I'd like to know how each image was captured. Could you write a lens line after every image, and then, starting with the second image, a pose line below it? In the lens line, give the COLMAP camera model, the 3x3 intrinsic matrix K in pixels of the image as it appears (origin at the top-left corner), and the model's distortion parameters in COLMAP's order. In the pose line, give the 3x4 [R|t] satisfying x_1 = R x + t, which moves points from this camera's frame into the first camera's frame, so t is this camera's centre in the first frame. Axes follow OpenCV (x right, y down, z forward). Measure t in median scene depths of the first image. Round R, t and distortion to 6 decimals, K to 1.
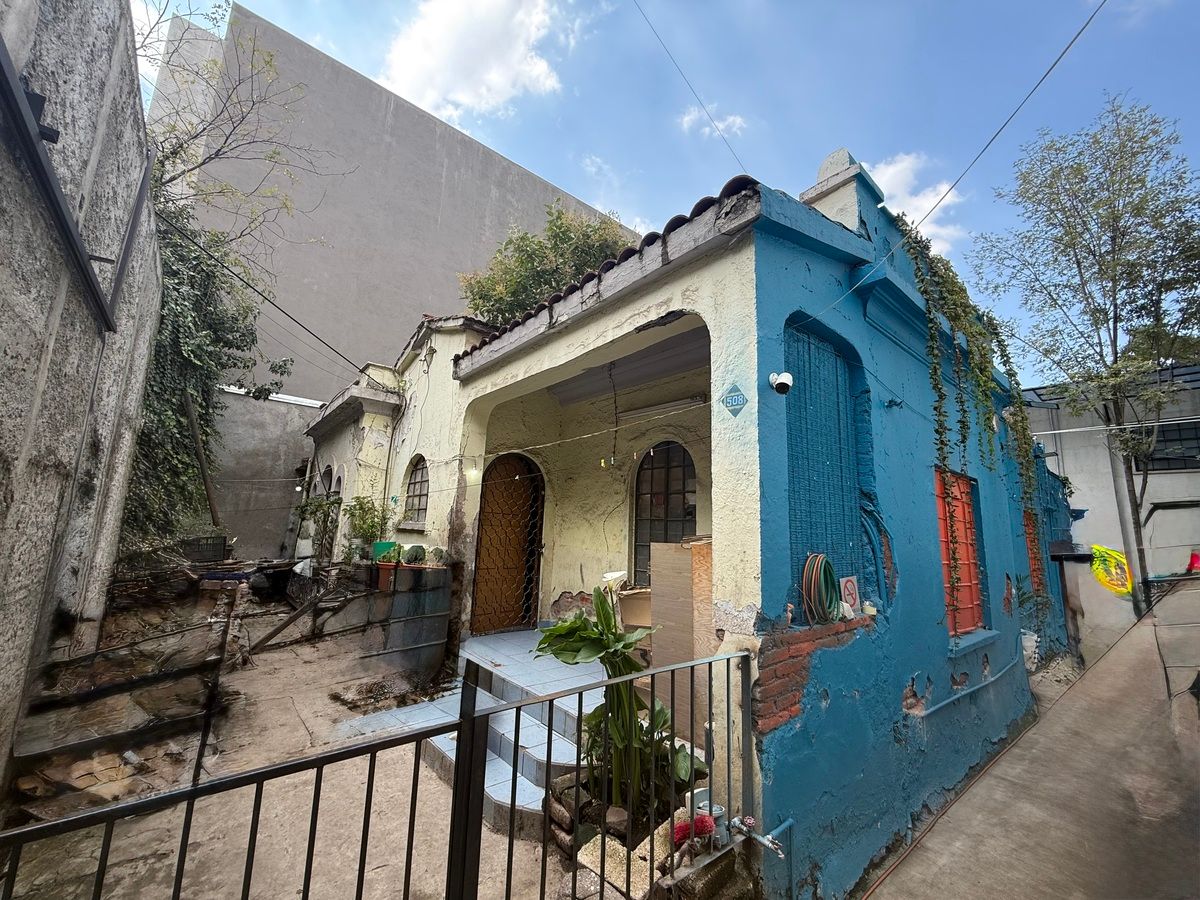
lens RADIAL K [[480.1, 0, 600.0], [0, 480.1, 450.0], [0, 0, 1]] dist [-0.000775, -0.000392]
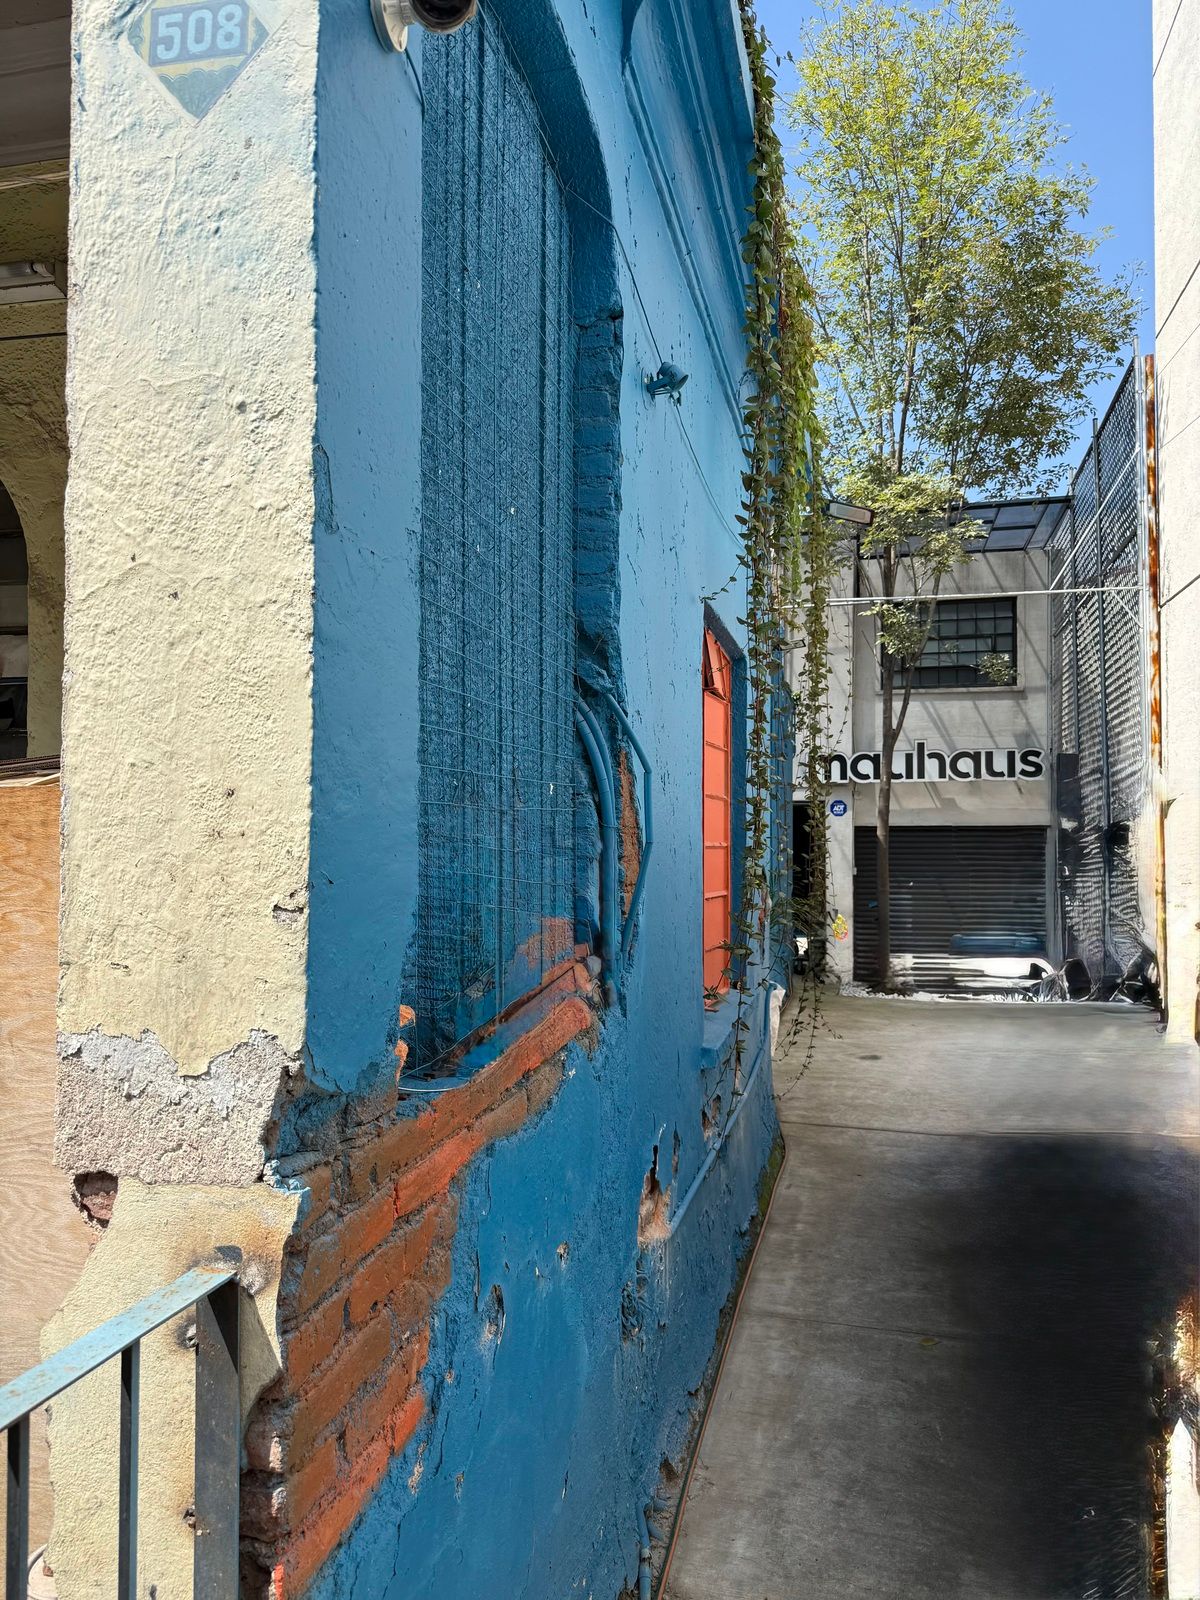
lens RADIAL K [[1157.4, 0, 600.0], [0, 1157.4, 800.0], [0, 0, 1]] dist [0.051321, -0.069223]
pose [[0.810399, -0.017145, 0.585628, 0.131693], [-0.072723, 0.988898, 0.129587, 0.132132], [-0.581348, -0.147606, 0.800154, 0.483398]]
